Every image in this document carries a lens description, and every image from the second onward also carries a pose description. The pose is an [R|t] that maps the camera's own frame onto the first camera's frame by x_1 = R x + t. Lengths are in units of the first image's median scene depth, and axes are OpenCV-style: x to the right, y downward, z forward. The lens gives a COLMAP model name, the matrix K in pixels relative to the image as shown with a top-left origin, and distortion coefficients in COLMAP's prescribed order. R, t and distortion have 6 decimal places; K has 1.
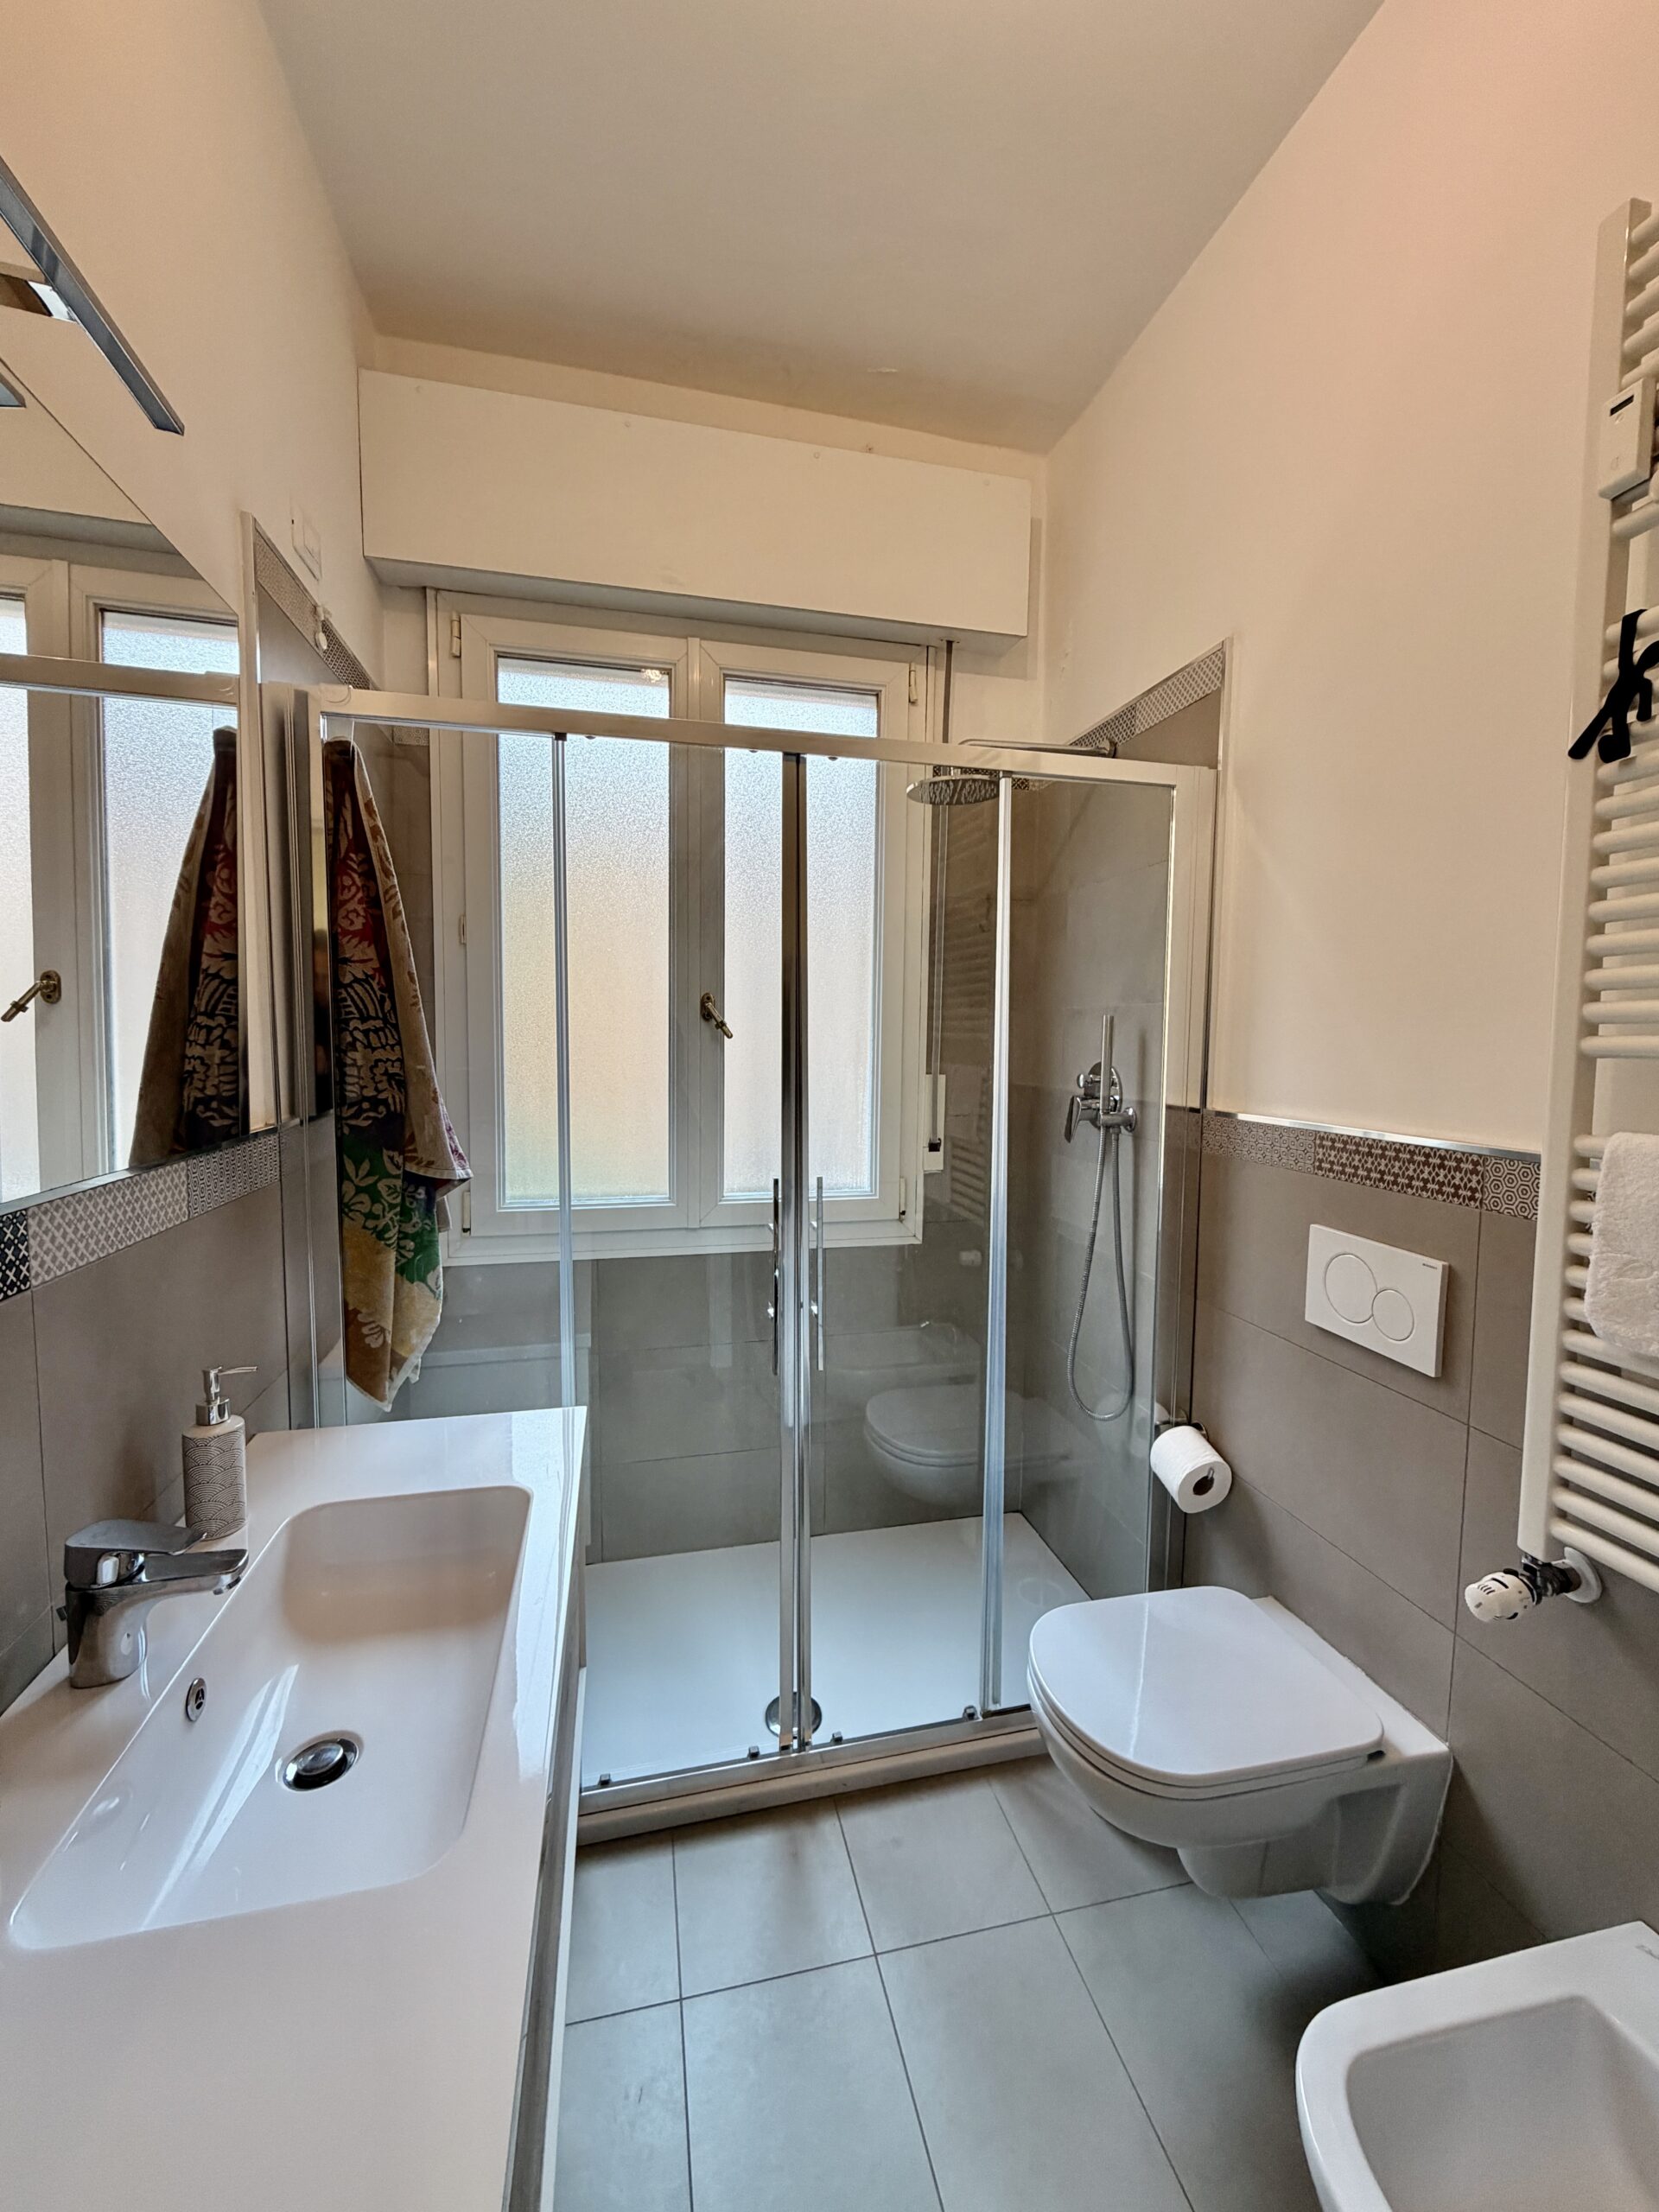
lens RADIAL K [[890.5, 0, 827.6], [0, 890.5, 1098.3], [0, 0, 1]] dist [-0.002833, 0.000352]
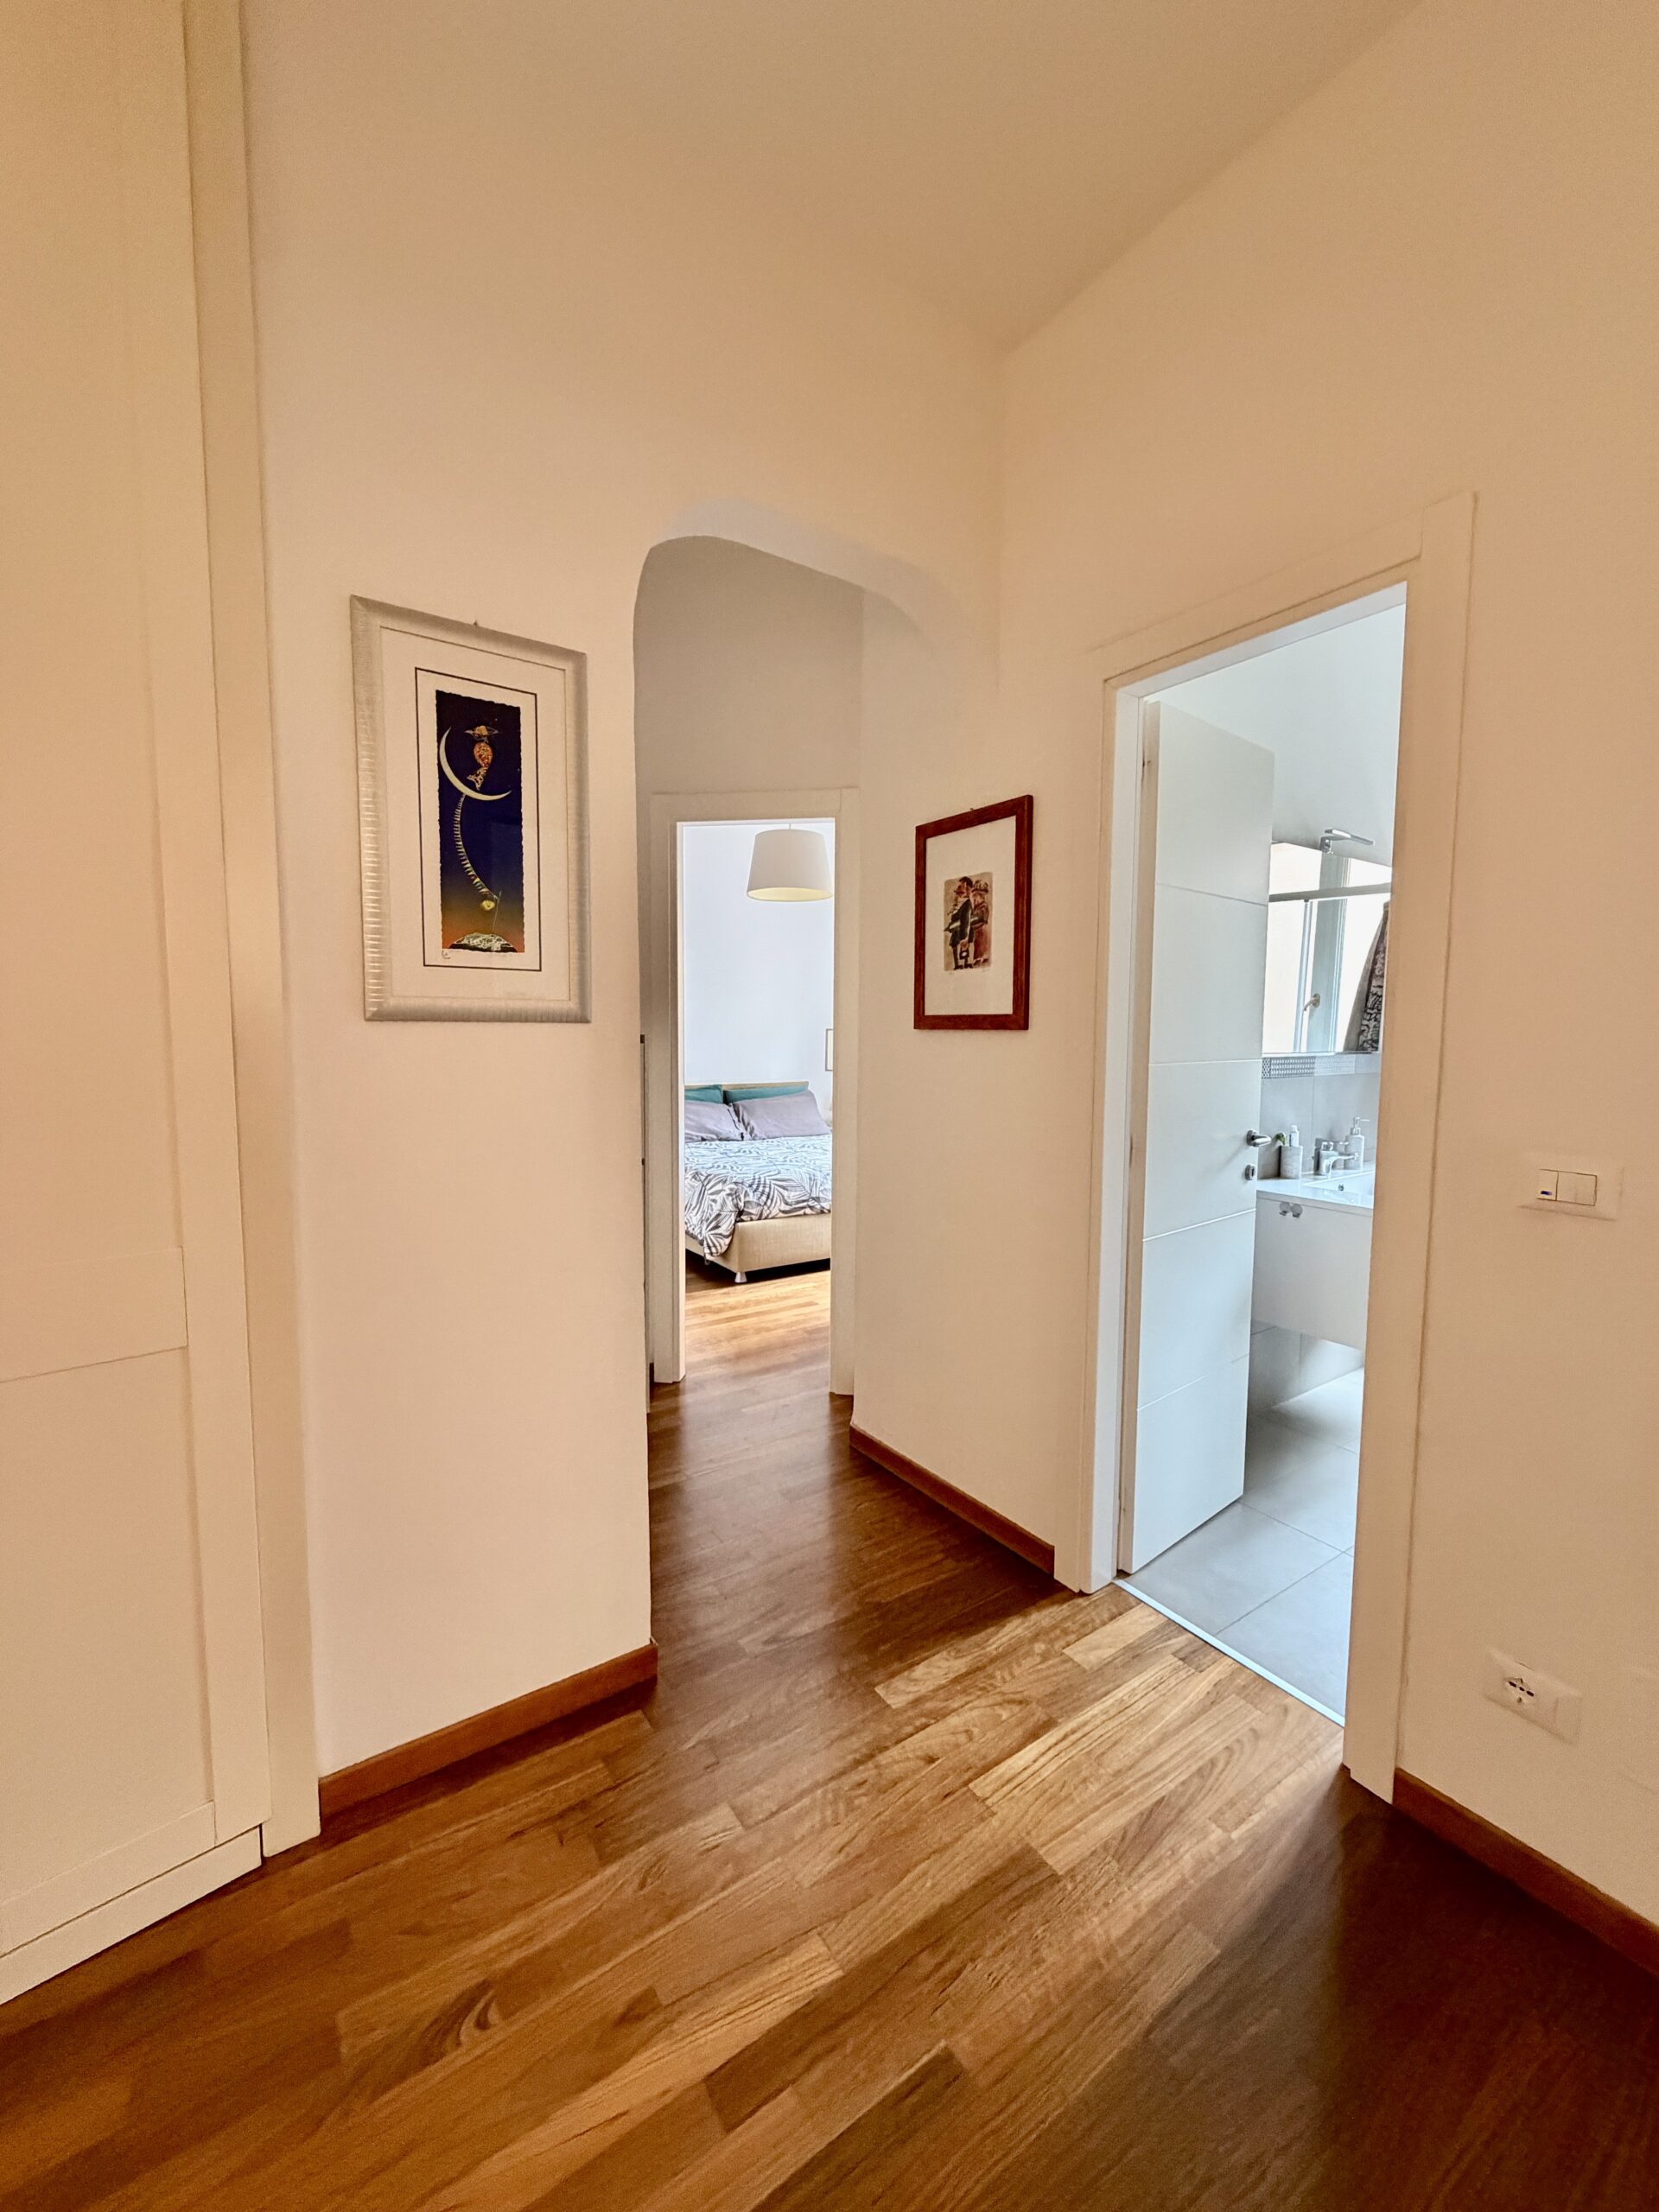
lens RADIAL K [[883.8, 0, 825.1], [0, 883.8, 1097.4], [0, 0, 1]] dist [-0.001727, -0.000020]
pose [[0.362995, 0.066263, -0.929432, 1.142360], [-0.070904, 0.996540, 0.043355, 0.165167], [0.929089, 0.050162, 0.366438, -1.422559]]
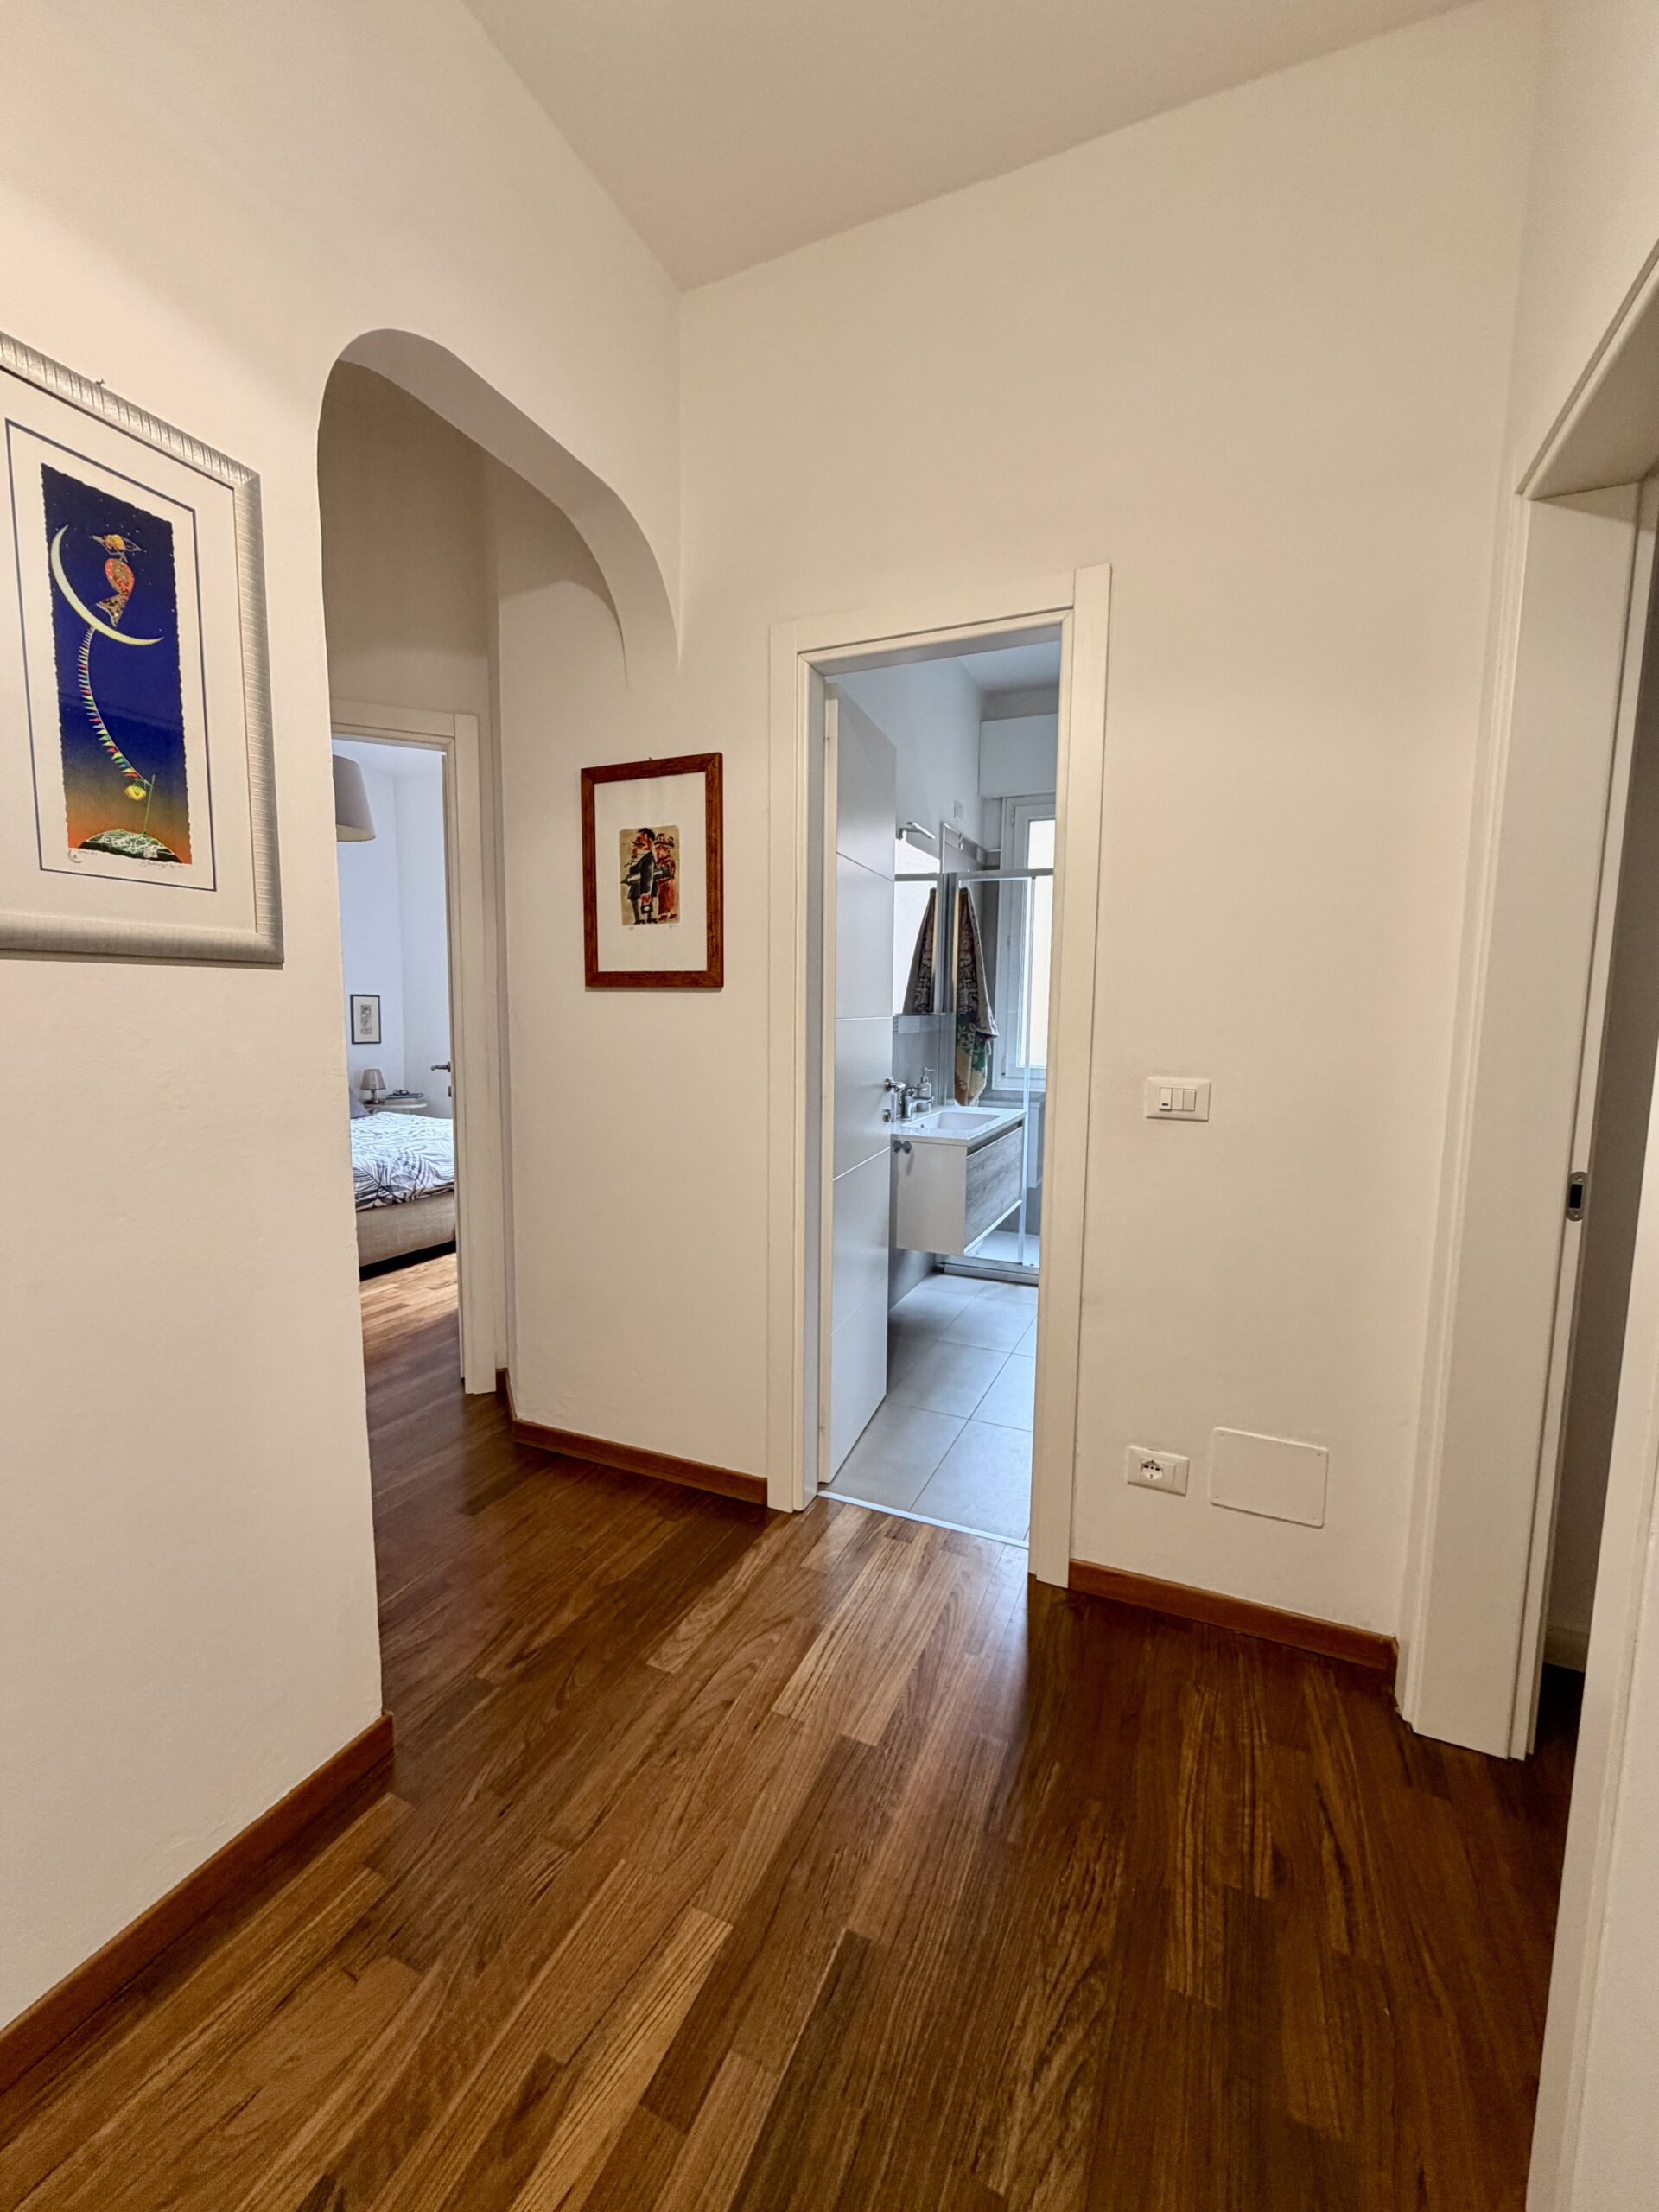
lens RADIAL K [[890.5, 0, 827.6], [0, 890.5, 1098.3], [0, 0, 1]] dist [-0.002833, 0.000352]
pose [[0.798614, 0.061541, -0.598688, 0.932247], [-0.047327, 0.998099, 0.039466, 0.217778], [0.599979, -0.003184, 0.800009, -1.694762]]
